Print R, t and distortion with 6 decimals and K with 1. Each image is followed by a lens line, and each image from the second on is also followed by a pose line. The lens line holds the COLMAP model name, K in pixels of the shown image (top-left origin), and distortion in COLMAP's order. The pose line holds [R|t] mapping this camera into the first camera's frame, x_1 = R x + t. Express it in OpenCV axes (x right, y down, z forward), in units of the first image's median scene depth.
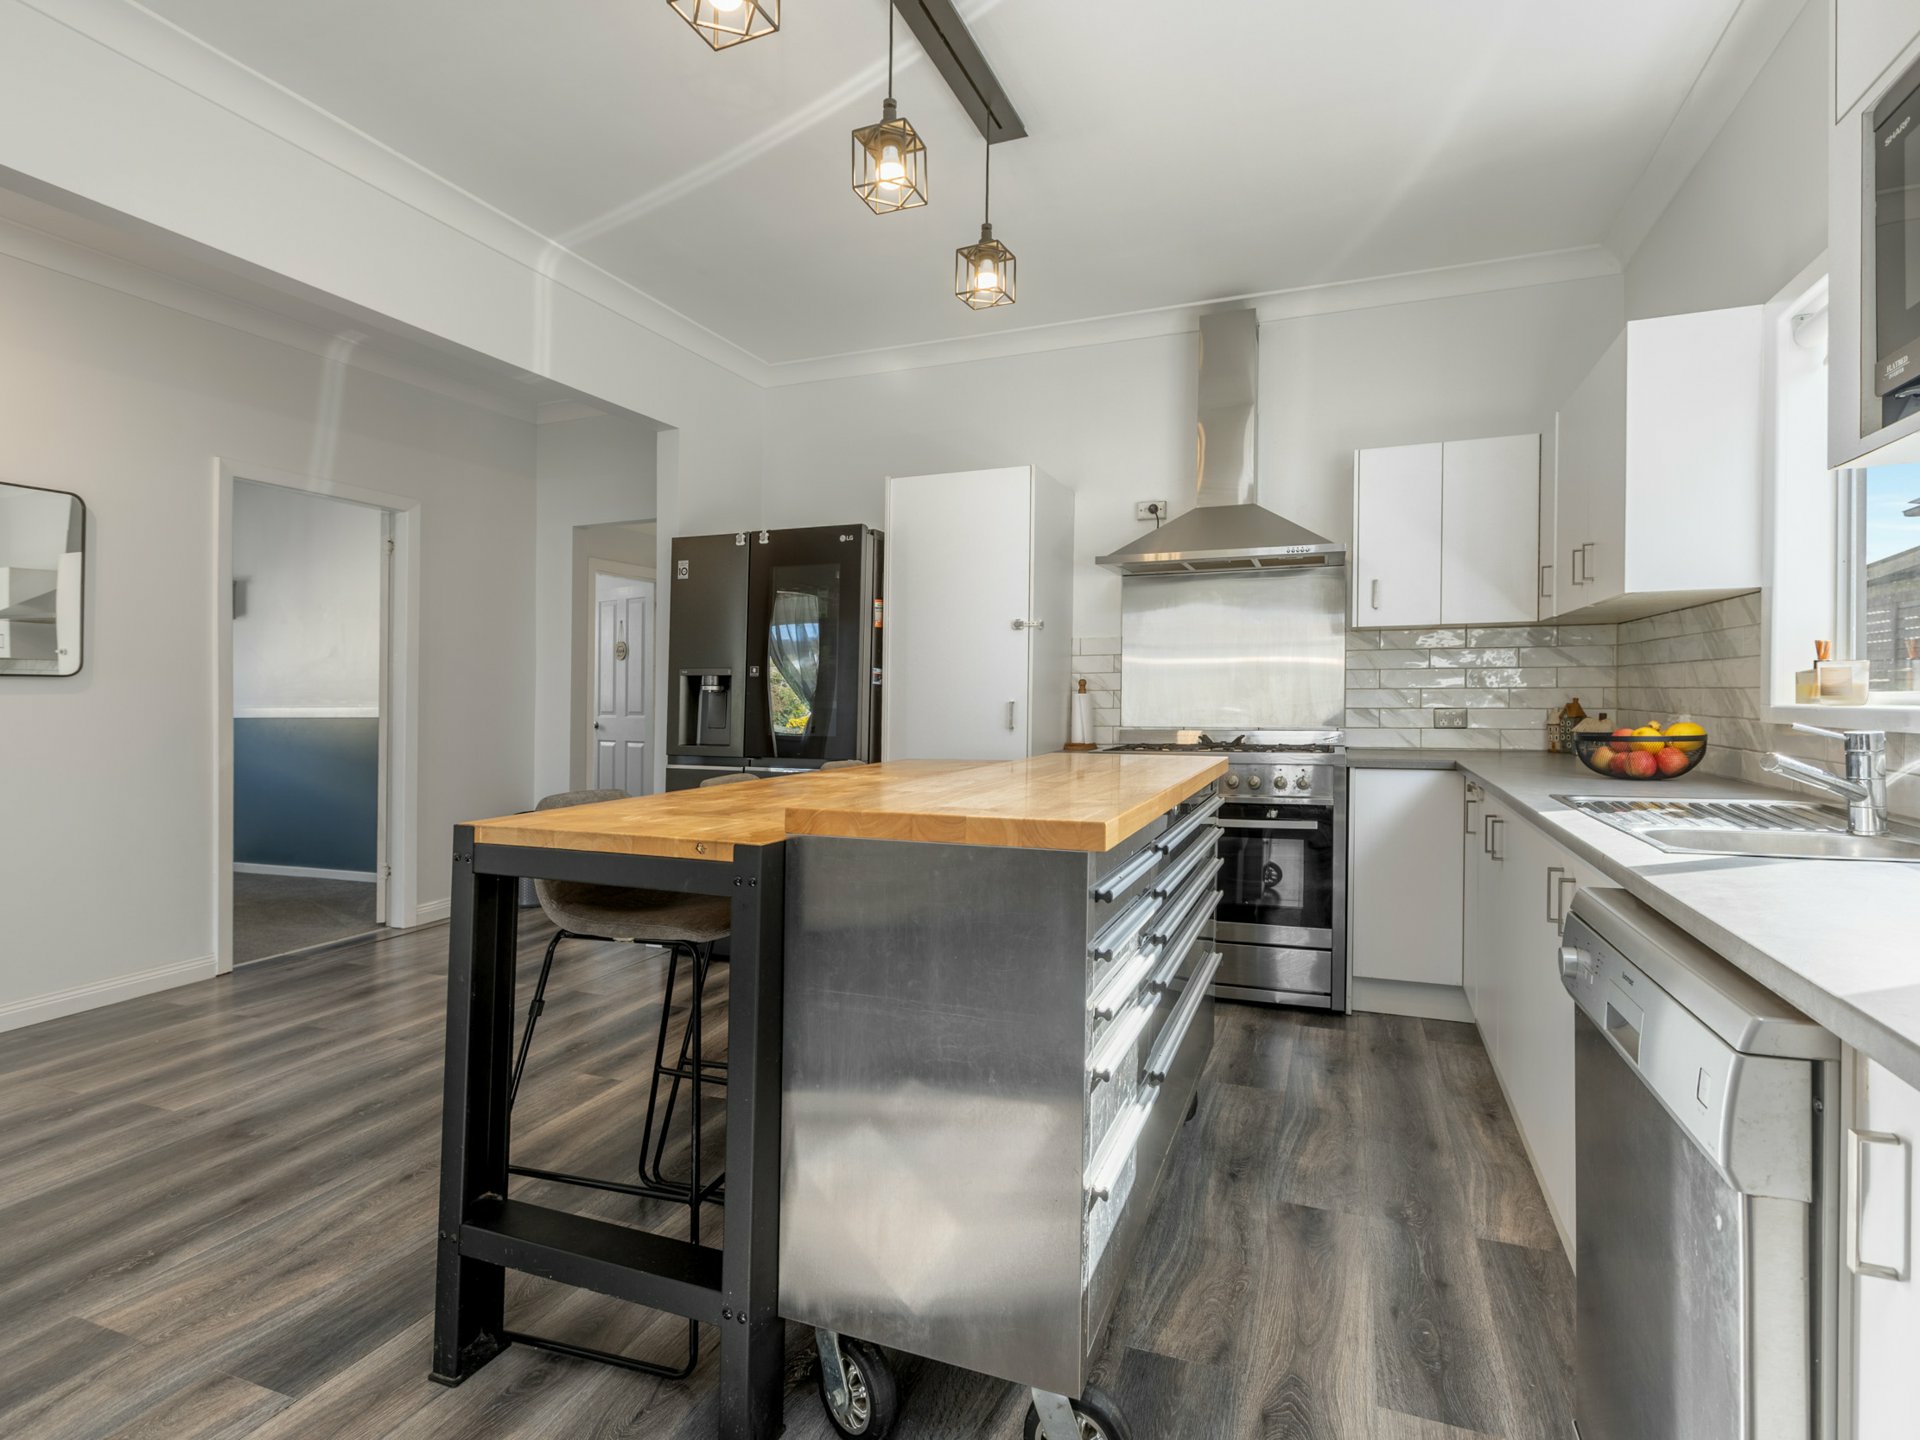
lens RADIAL K [[972.7, 0, 956.5], [0, 972.7, 658.4], [0, 0, 1]] dist [0.000920, 0.000090]
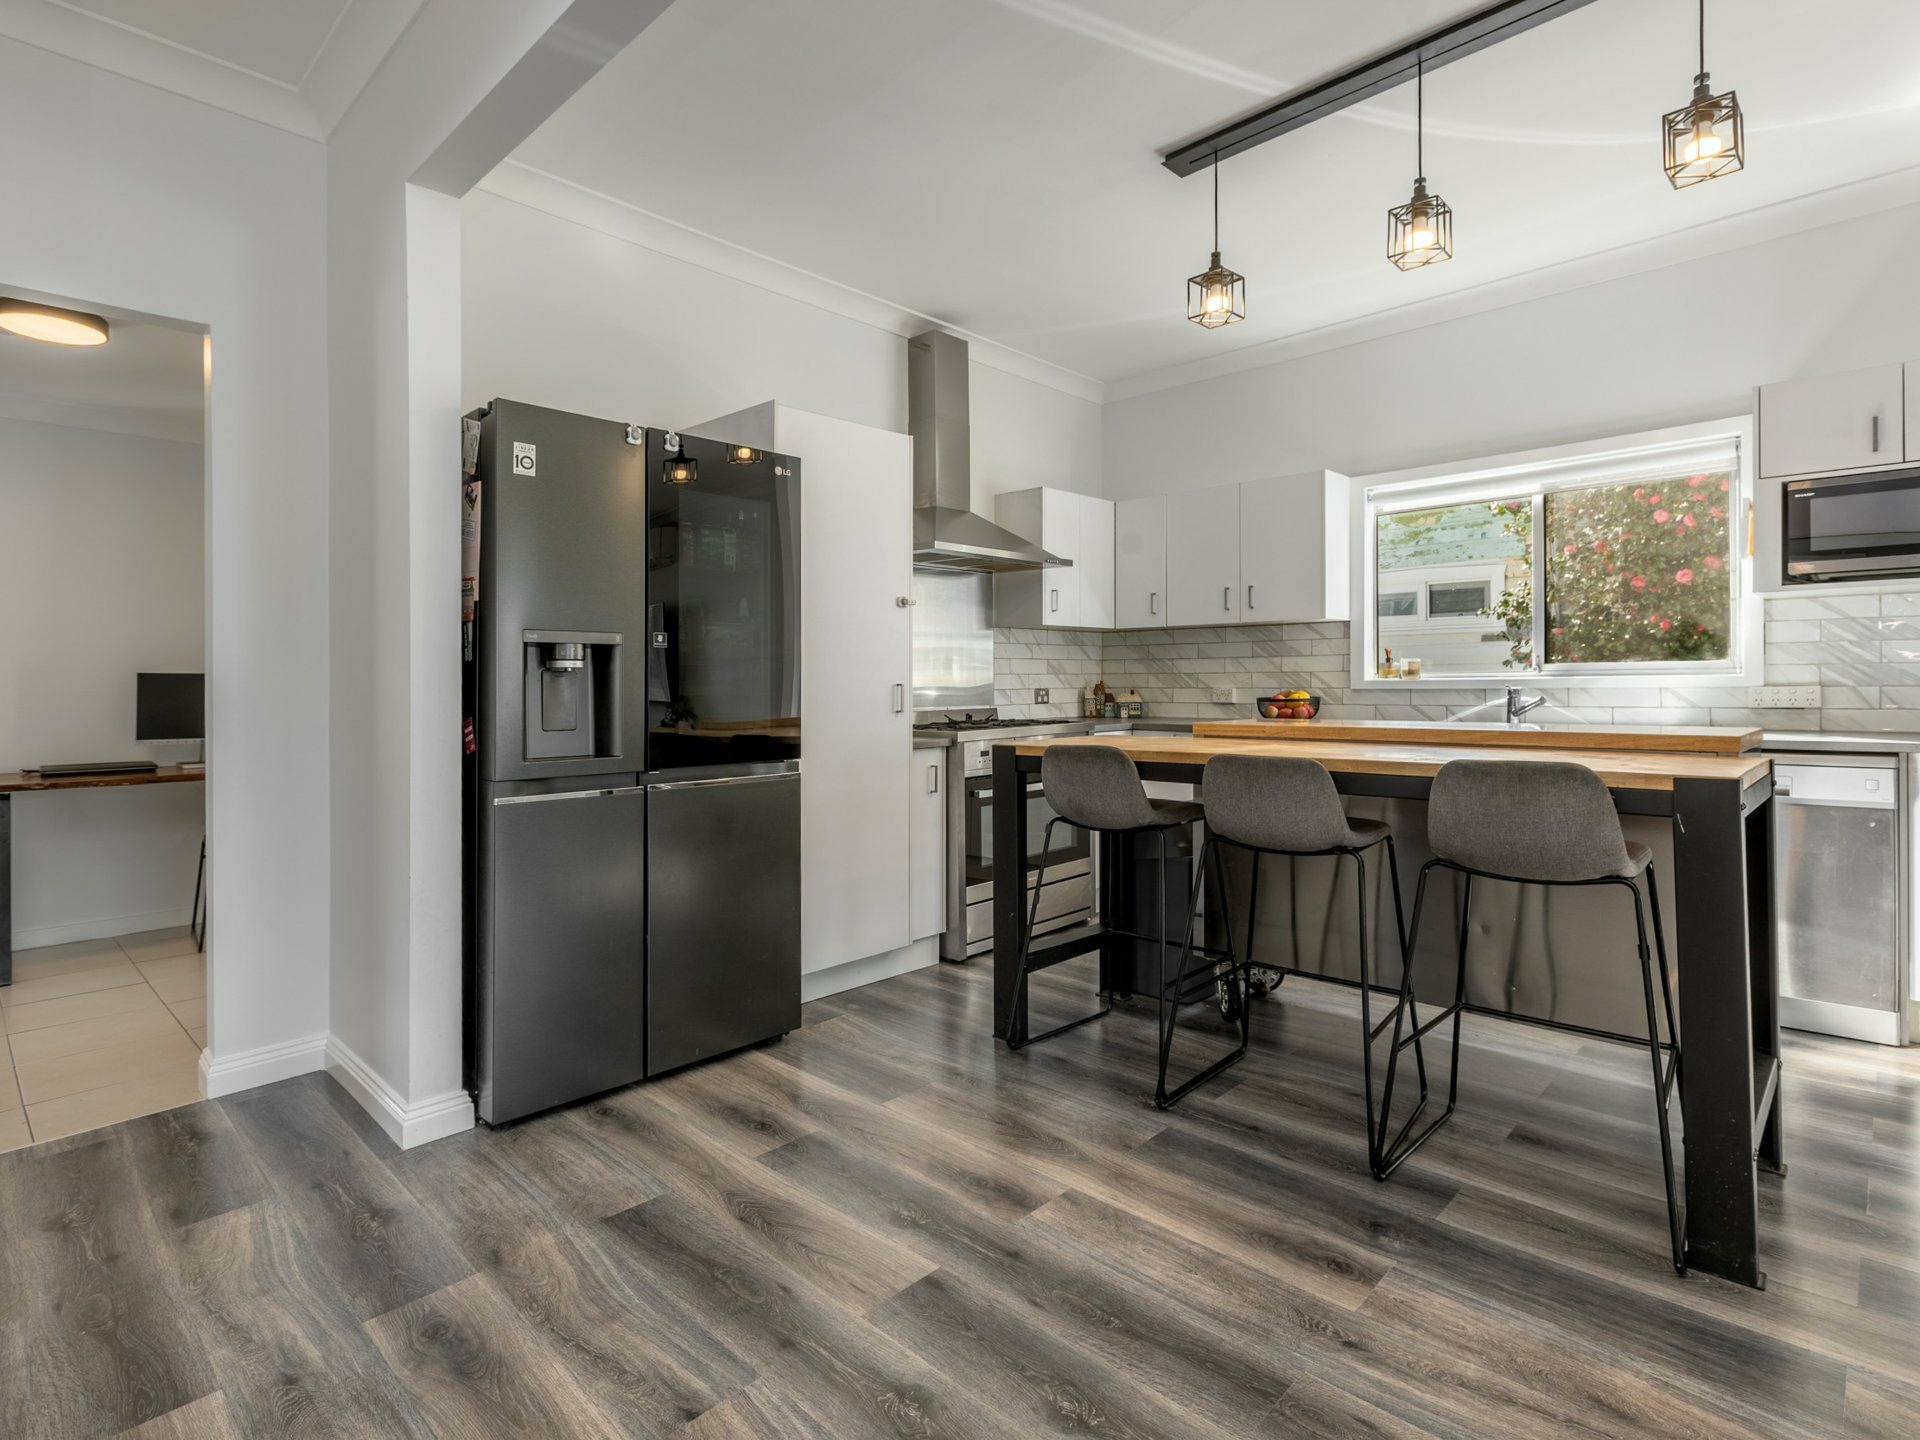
lens RADIAL K [[972.7, 0, 956.5], [0, 972.7, 658.4], [0, 0, 1]] dist [0.000920, 0.000090]
pose [[0.382172, 0.021863, 0.923832, -0.833103], [-0.029415, 0.999501, -0.011485, 0.030852], [-0.923623, -0.022785, 0.382625, 0.625061]]
